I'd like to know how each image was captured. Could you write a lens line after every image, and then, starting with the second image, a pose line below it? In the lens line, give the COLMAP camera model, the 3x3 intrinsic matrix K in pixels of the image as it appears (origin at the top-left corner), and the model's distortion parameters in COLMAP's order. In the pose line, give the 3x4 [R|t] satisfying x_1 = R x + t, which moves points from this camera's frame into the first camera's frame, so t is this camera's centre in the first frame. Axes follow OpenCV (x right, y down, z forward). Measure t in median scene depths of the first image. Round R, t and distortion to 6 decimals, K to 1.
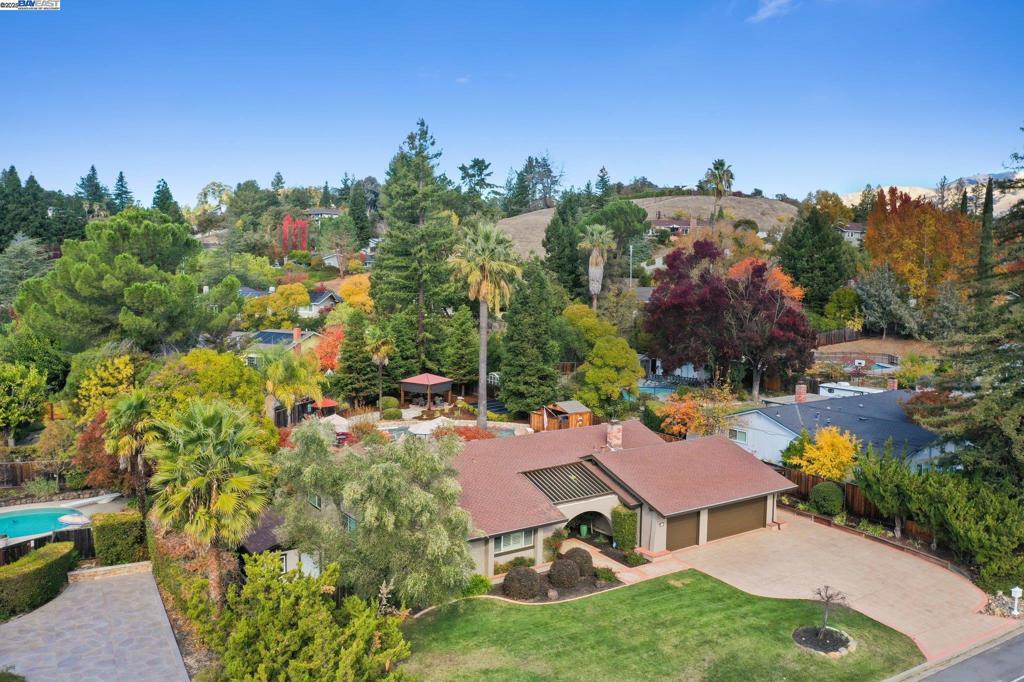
lens RADIAL K [[807.0, 0, 515.5], [0, 807.0, 338.0], [0, 0, 1]] dist [-0.008401, 0.002051]
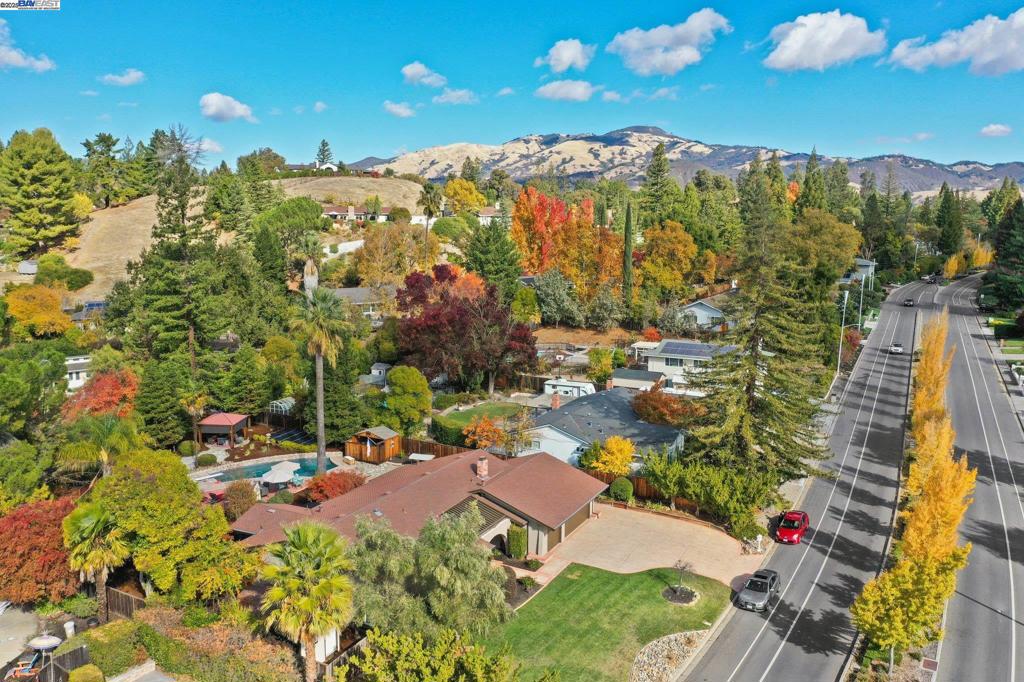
lens RADIAL K [[807.0, 0, 515.5], [0, 807.0, 338.0], [0, 0, 1]] dist [-0.008401, 0.002051]
pose [[0.878107, -0.077944, 0.472074, -0.466726], [0.049441, 0.996142, 0.072507, -0.194247], [-0.475904, -0.040329, 0.878572, -0.149966]]
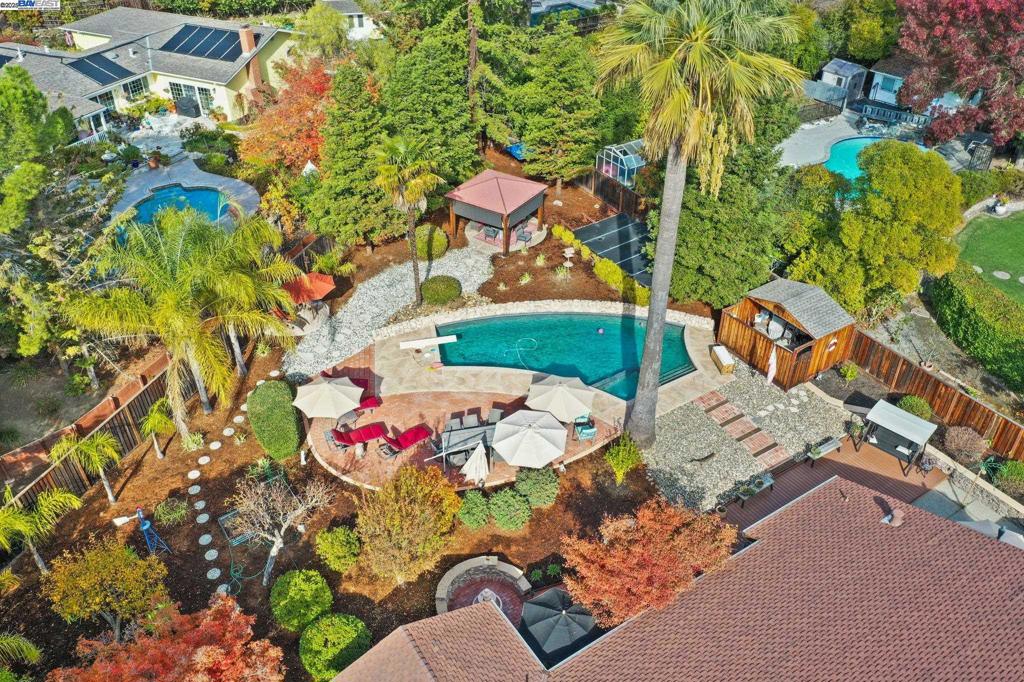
lens RADIAL K [[807.0, 0, 515.5], [0, 807.0, 338.0], [0, 0, 1]] dist [-0.008401, 0.002051]
pose [[0.999699, -0.001137, -0.024504, -0.153265], [0.013424, 0.861433, 0.507694, -0.233187], [0.020531, -0.507871, 0.861189, 0.902016]]
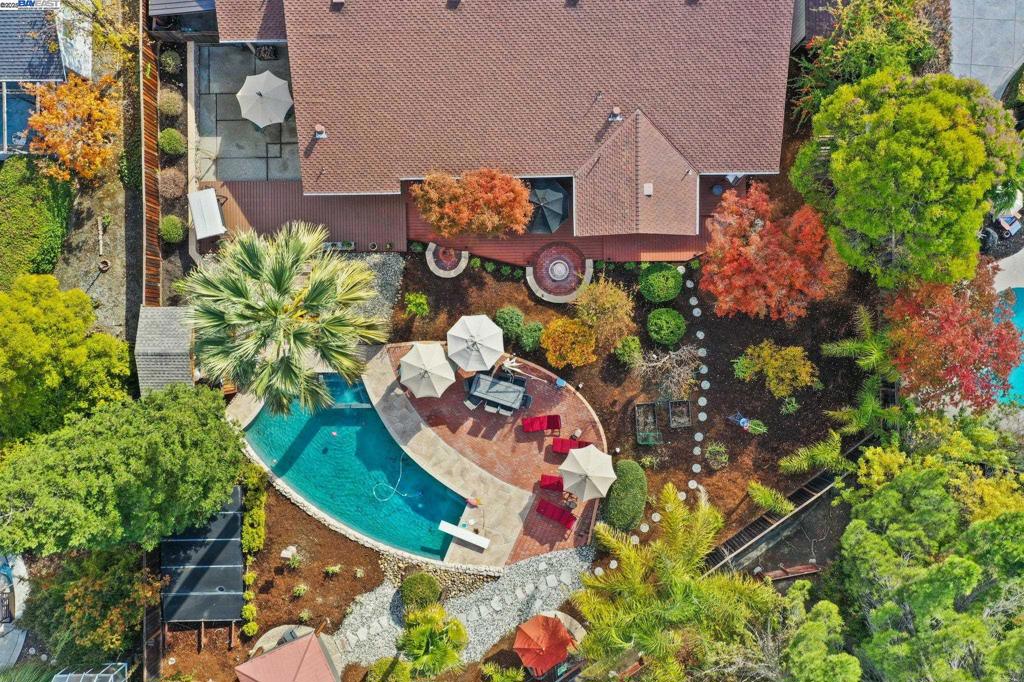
lens RADIAL K [[807.0, 0, 515.5], [0, 807.0, 338.0], [0, 0, 1]] dist [-0.008401, 0.002051]
pose [[-0.833033, -0.553220, 0.002091, -0.191585], [0.051248, -0.073404, 0.995985, -0.663402], [-0.550845, 0.829795, 0.089499, 1.310394]]
